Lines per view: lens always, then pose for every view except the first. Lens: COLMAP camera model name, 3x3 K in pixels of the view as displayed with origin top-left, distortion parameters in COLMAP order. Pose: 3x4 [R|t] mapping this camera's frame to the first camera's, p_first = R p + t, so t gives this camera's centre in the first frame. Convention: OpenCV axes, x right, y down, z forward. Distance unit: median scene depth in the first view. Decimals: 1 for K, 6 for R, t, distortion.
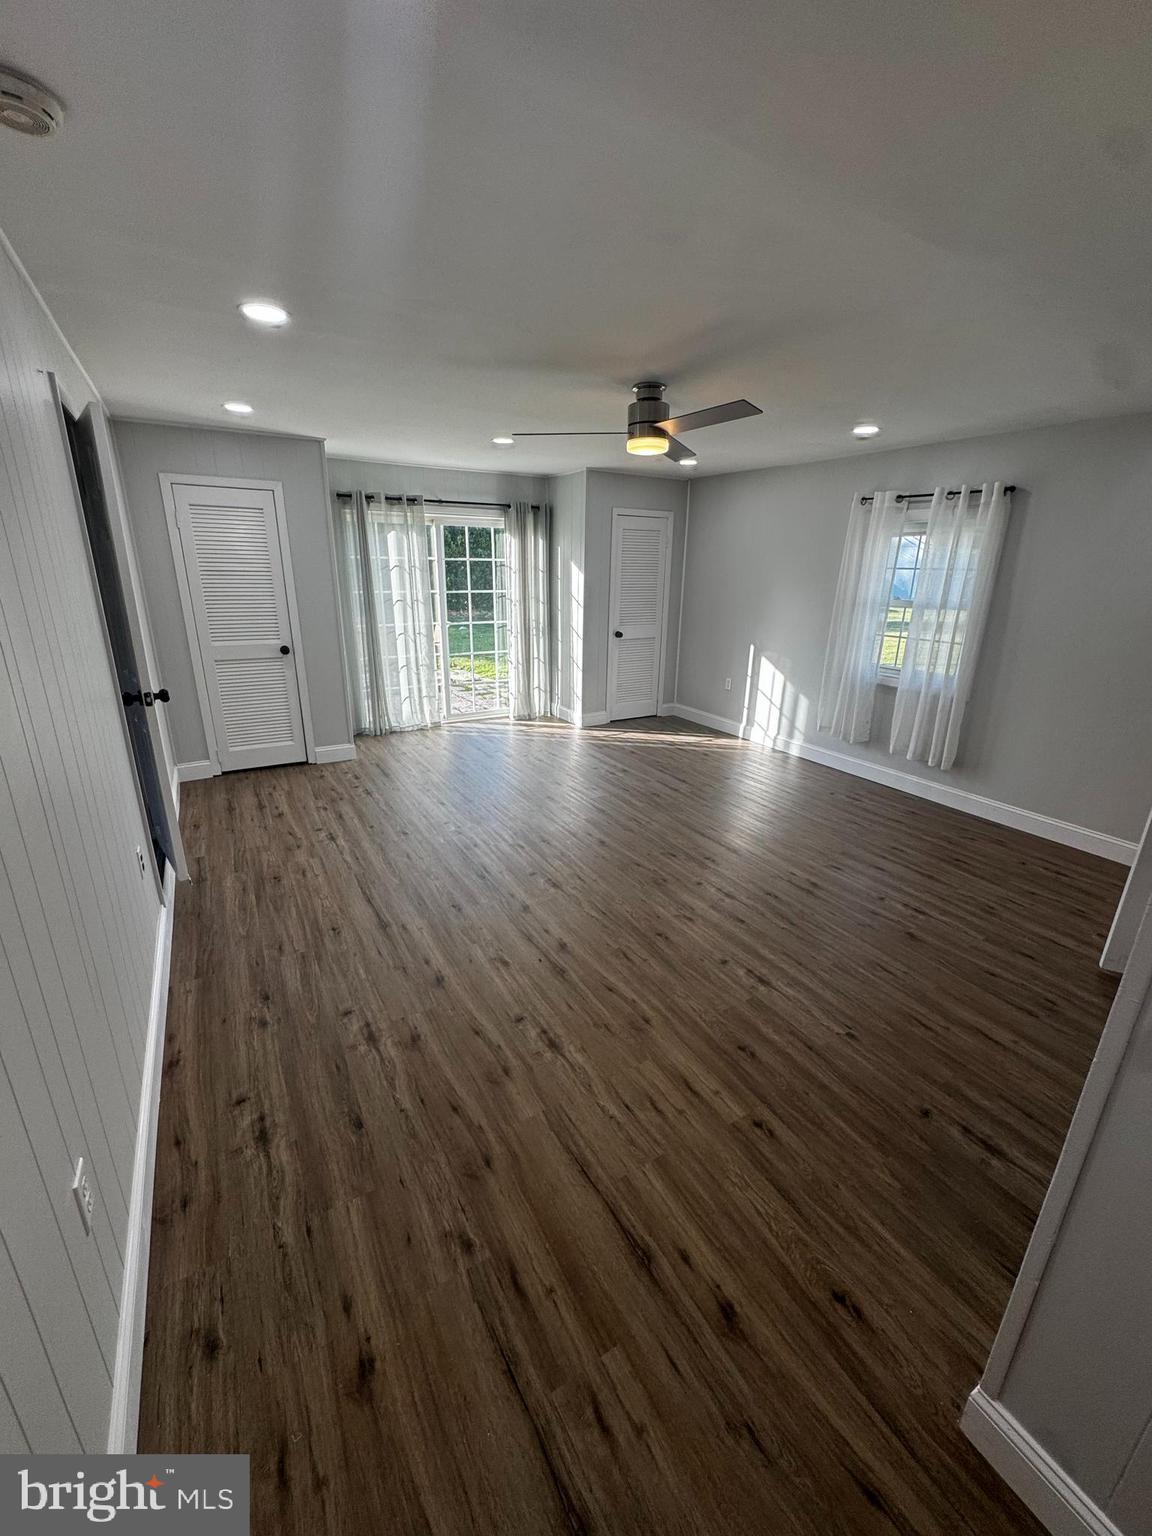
lens RADIAL K [[615.9, 0, 590.1], [0, 615.9, 768.2], [0, 0, 1]] dist [0.001444, 0.000264]
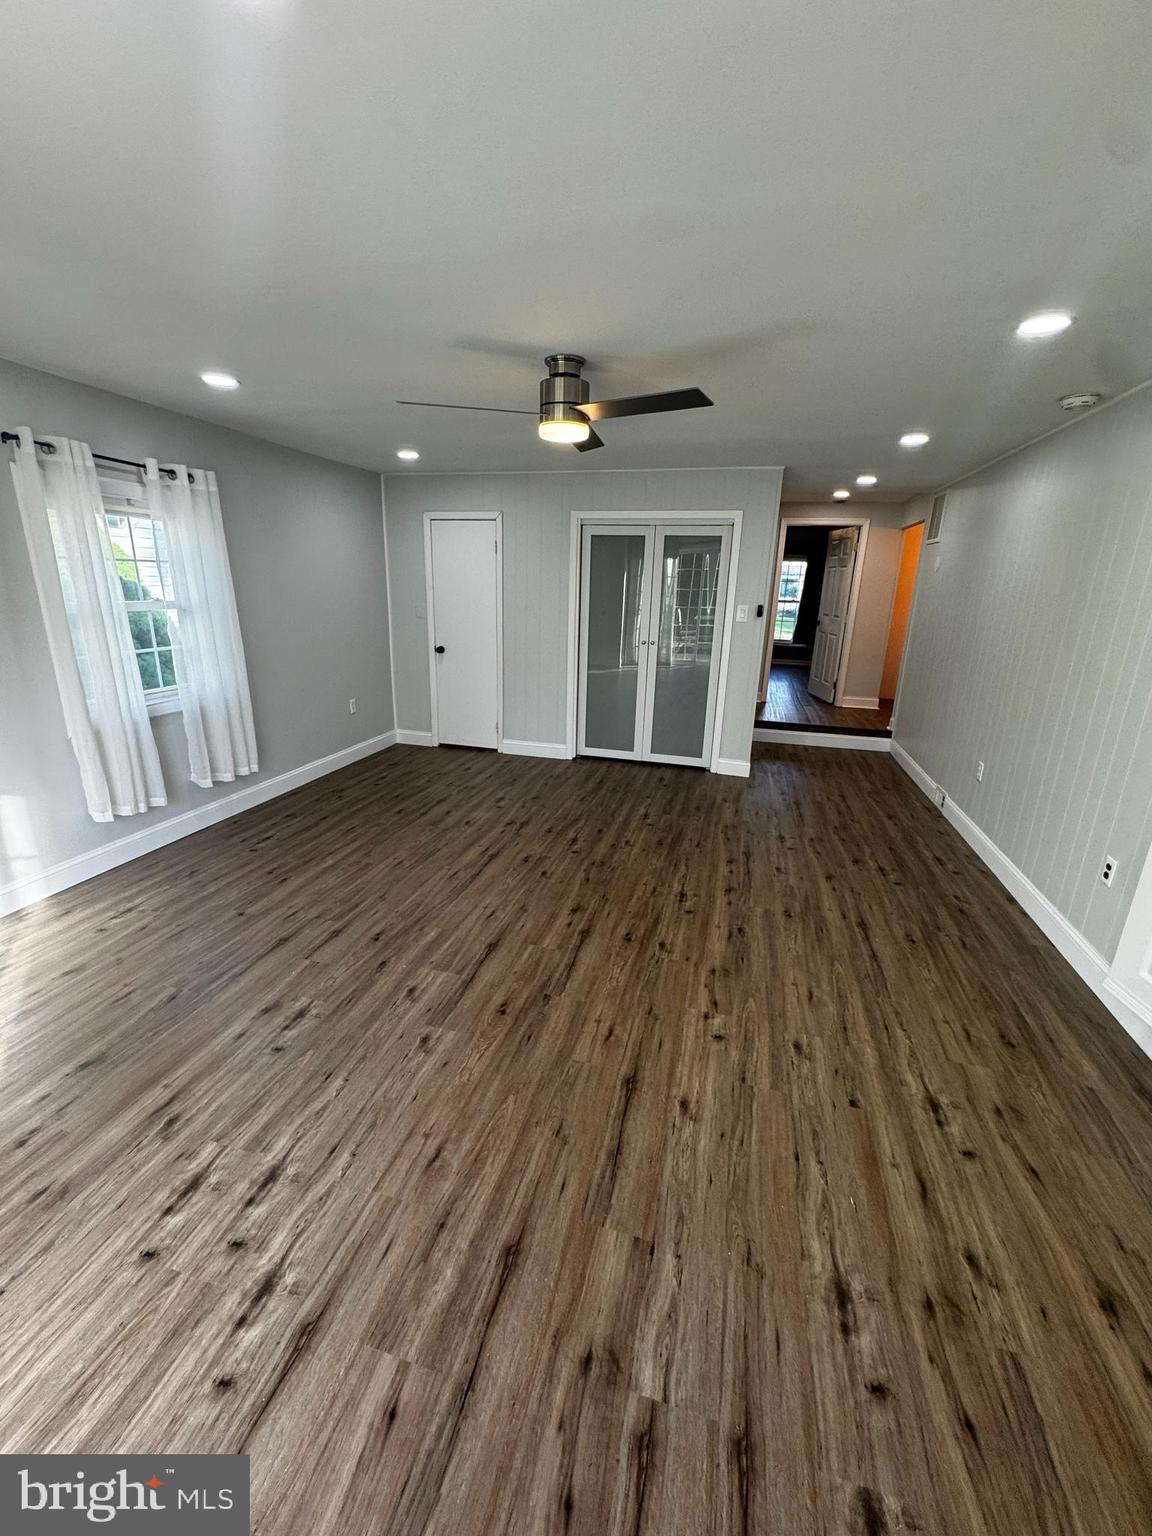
lens RADIAL K [[615.9, 0, 590.1], [0, 615.9, 768.2], [0, 0, 1]] dist [0.001444, 0.000264]
pose [[-0.699687, -0.240743, 0.672667, -0.573022], [0.185604, 0.847943, 0.496532, -0.505652], [-0.689920, 0.472267, -0.548612, 1.556770]]
